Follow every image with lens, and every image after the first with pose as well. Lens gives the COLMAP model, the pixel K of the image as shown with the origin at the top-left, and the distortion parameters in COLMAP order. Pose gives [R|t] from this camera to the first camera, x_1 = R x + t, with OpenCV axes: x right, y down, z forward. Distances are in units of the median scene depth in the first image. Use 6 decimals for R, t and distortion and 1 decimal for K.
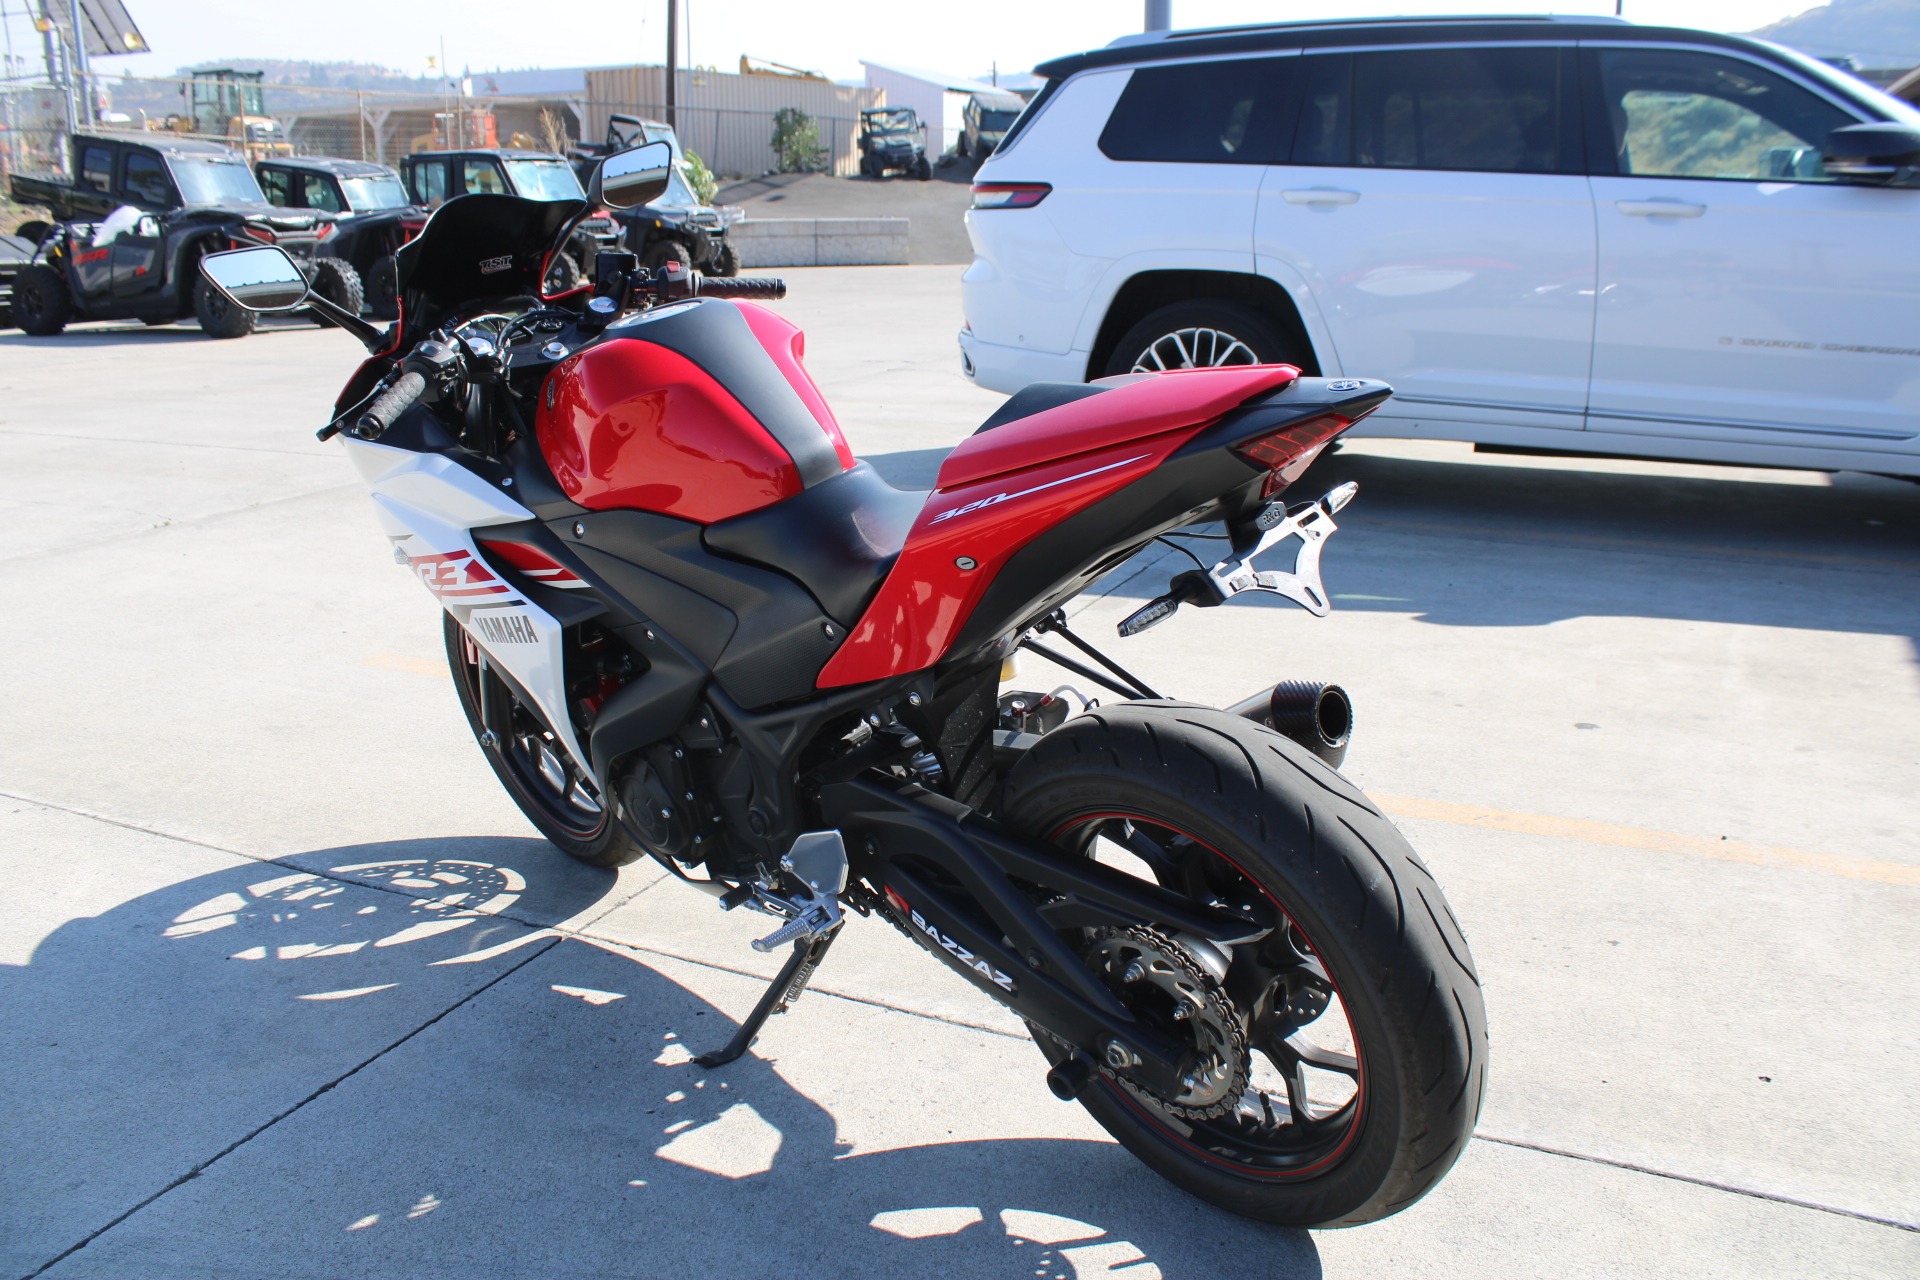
lens RADIAL K [[1587.9, 0, 960.0], [0, 1587.9, 640.0], [0, 0, 1]] dist [-0.165090, 0.143108]
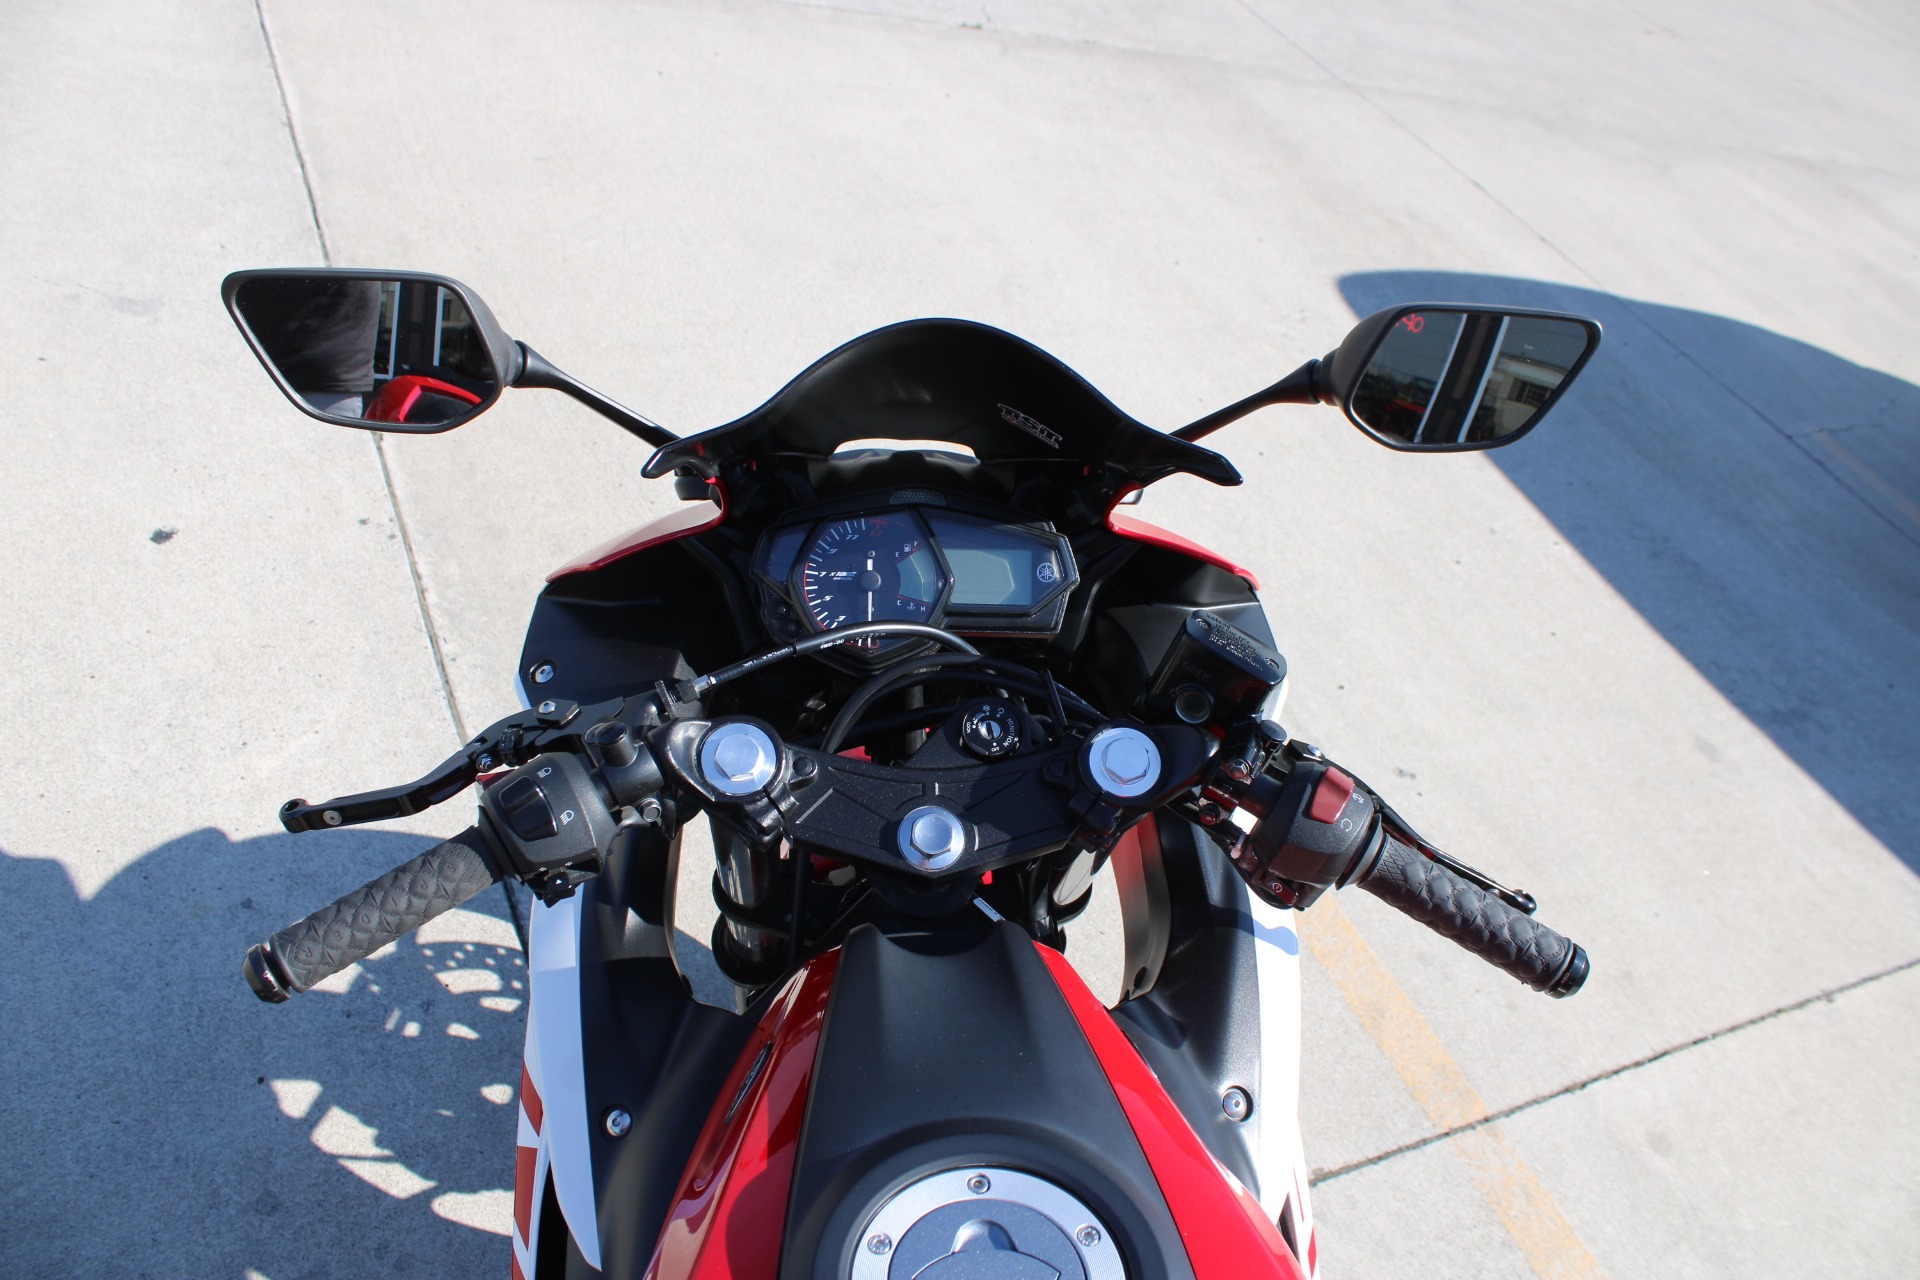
lens RADIAL K [[1558.3, 0, 960.0], [0, 1558.3, 640.0], [0, 0, 1]] dist [-0.161190, 0.134358]
pose [[0.740145, 0.581755, -0.337264, -0.131372], [-0.440665, 0.798458, 0.410218, -0.319983], [0.507937, -0.155000, 0.847334, 0.575631]]
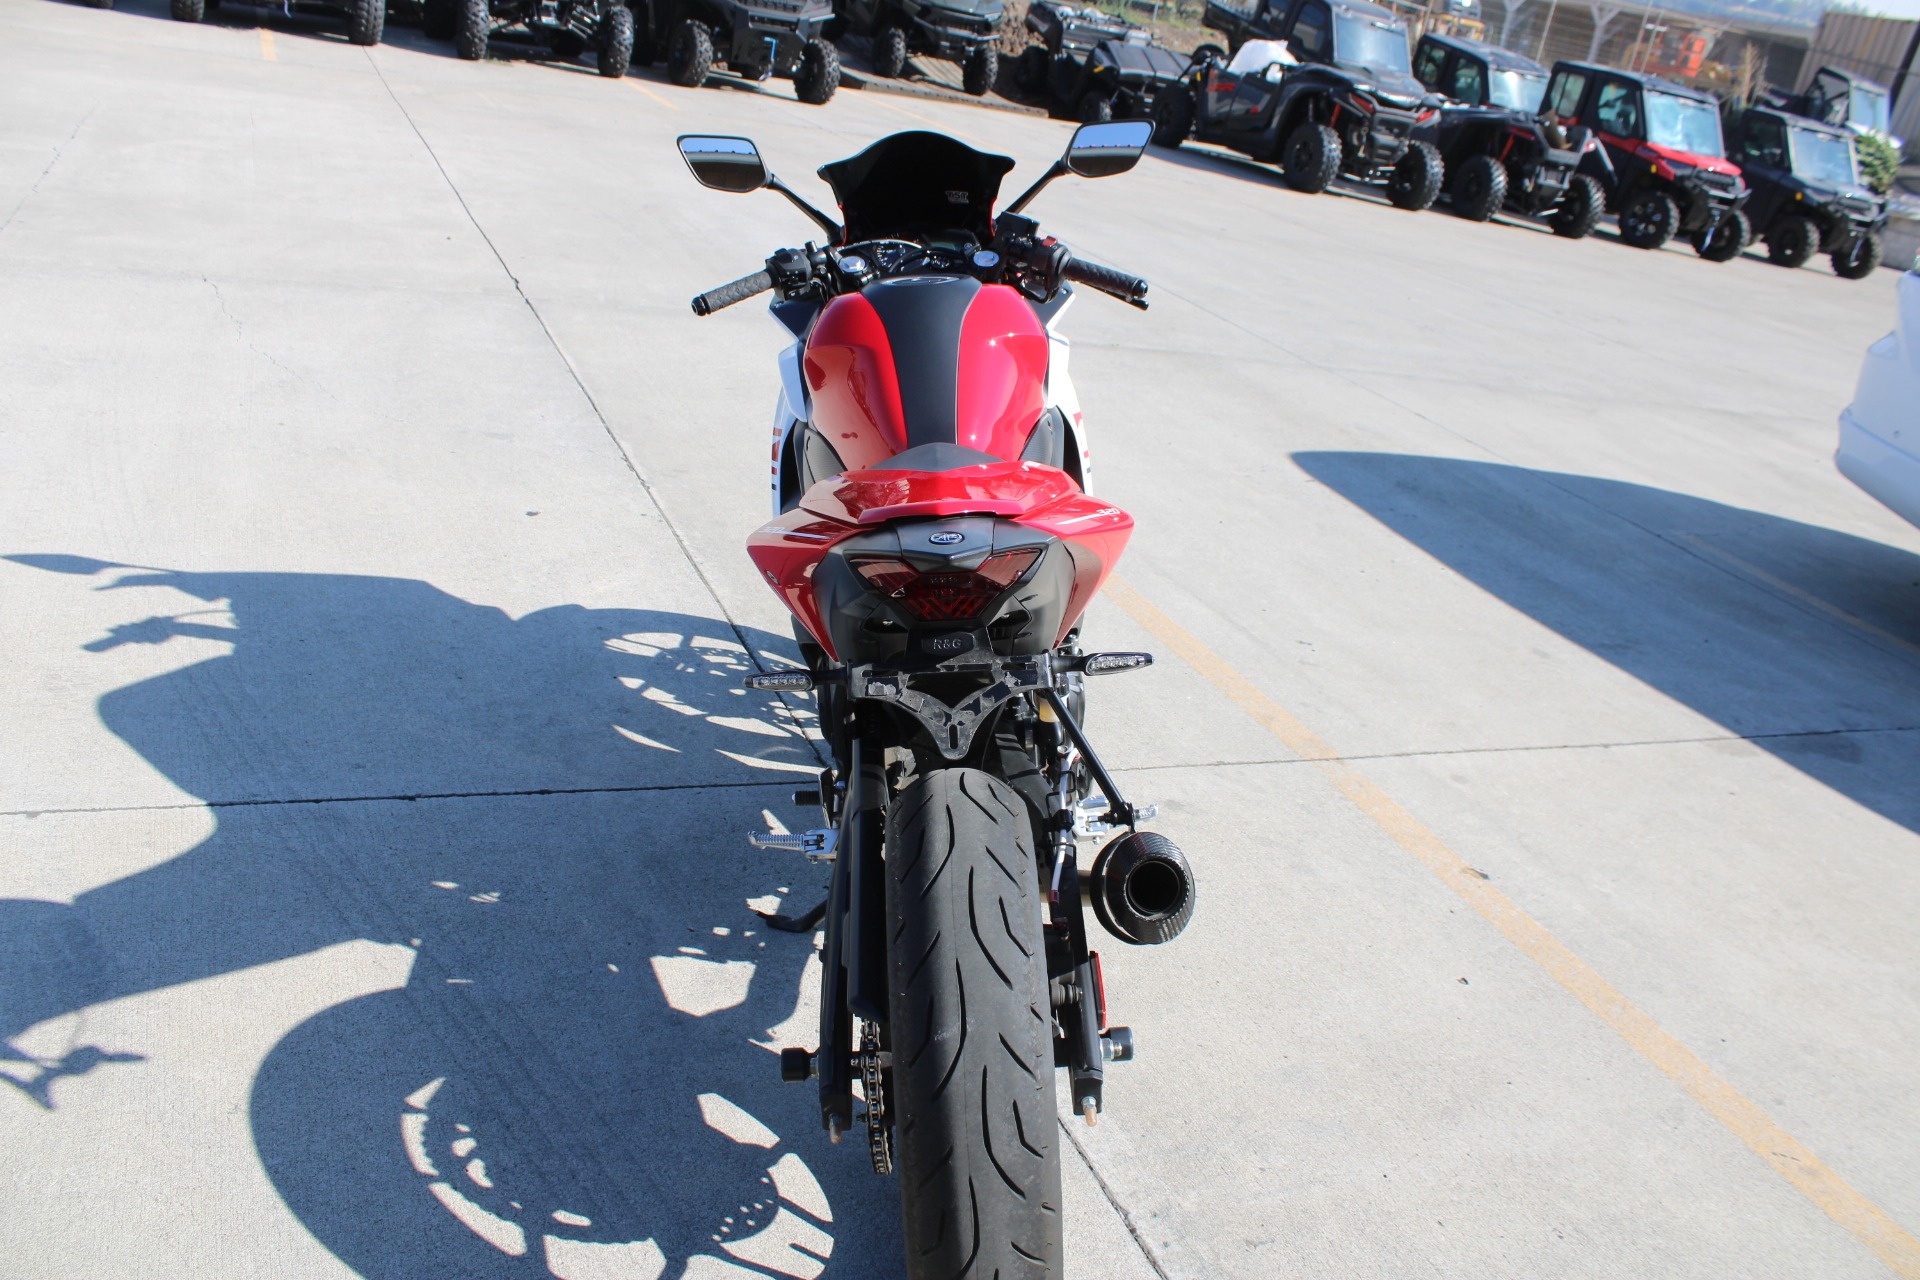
lens RADIAL K [[1587.9, 0, 960.0], [0, 1587.9, 640.0], [0, 0, 1]] dist [-0.165090, 0.143108]
pose [[0.732797, 0.389314, -0.558072, 0.398209], [-0.351684, 0.918811, 0.179177, -0.137303], [0.582518, 0.064965, 0.810217, 0.109191]]
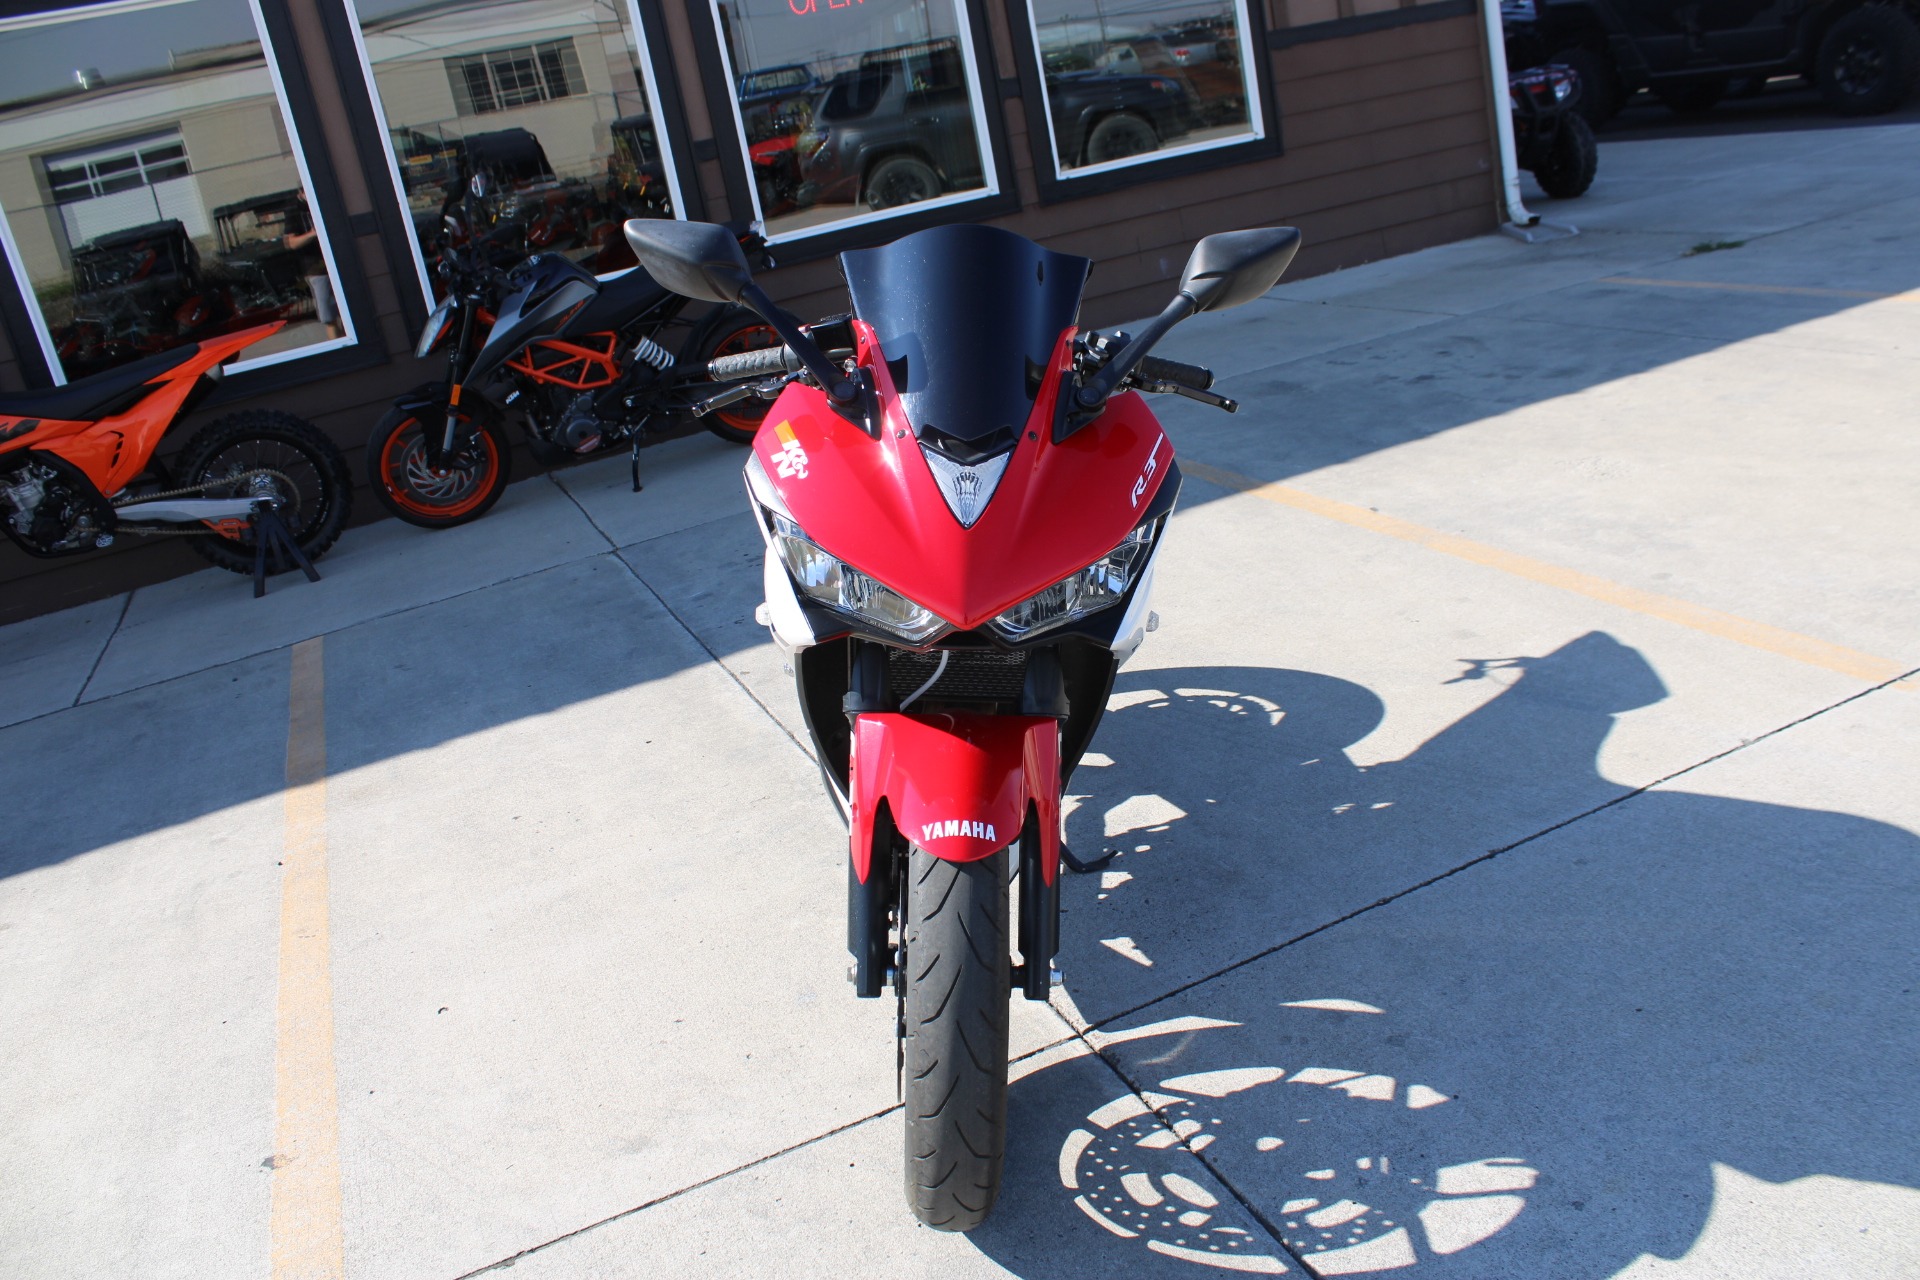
lens RADIAL K [[1587.9, 0, 960.0], [0, 1587.9, 640.0], [0, 0, 1]] dist [-0.165090, 0.143108]
pose [[-0.723852, -0.085180, 0.684677, -0.755595], [0.365641, 0.794183, 0.485366, -0.432350], [-0.585102, 0.601679, -0.543726, 1.326097]]
